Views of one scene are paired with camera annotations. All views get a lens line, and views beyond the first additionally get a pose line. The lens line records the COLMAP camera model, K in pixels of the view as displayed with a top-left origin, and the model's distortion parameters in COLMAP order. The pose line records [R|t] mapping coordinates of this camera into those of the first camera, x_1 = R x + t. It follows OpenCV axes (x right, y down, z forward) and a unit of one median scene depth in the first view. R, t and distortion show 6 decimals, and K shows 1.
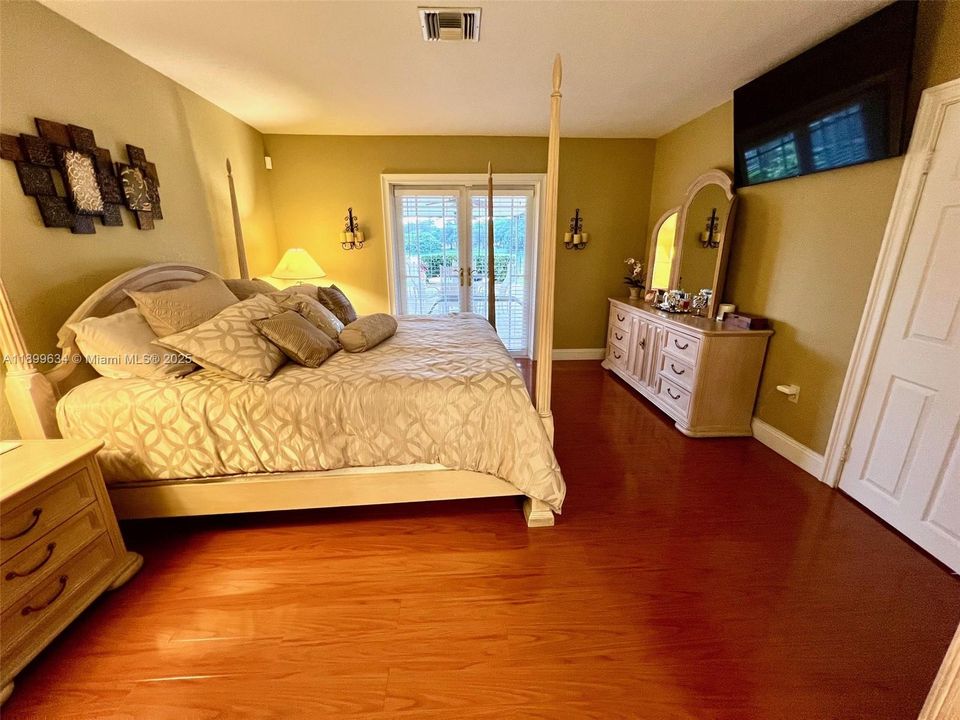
lens RADIAL K [[384.6, 0, 471.8], [0, 384.6, 359.0], [0, 0, 1]] dist [0.002865, 0.000156]
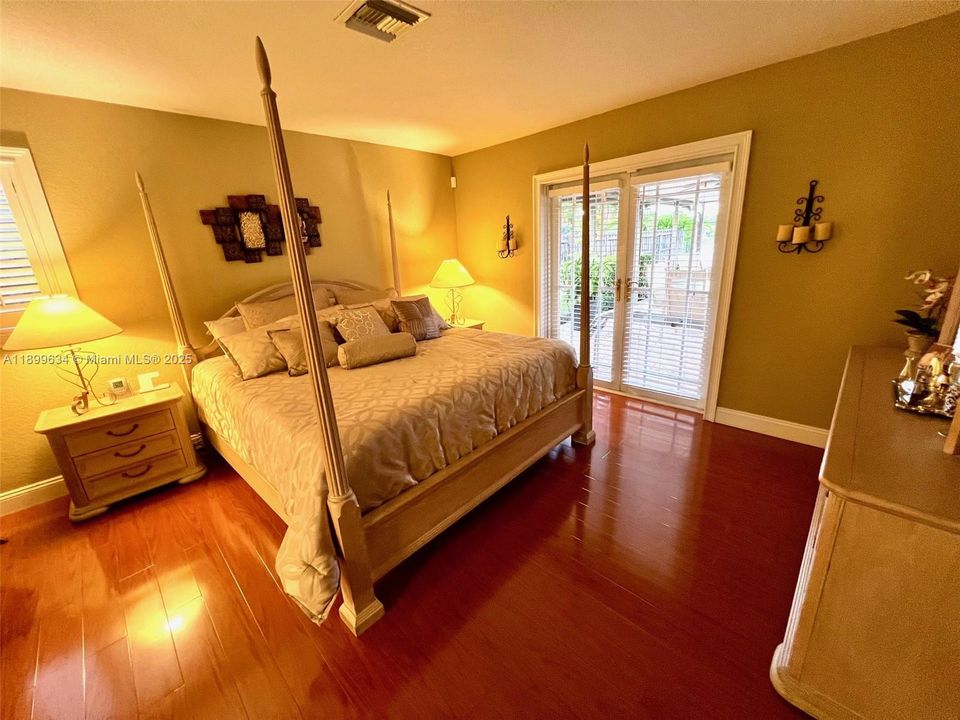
lens RADIAL K [[384.6, 0, 476.6], [0, 384.6, 358.5], [0, 0, 1]] dist [0.002865, 0.000156]
pose [[0.681839, 0.175439, -0.710153, 0.658712], [-0.160039, 0.983072, 0.089204, -0.184101], [0.713781, 0.052830, 0.698373, 0.465752]]
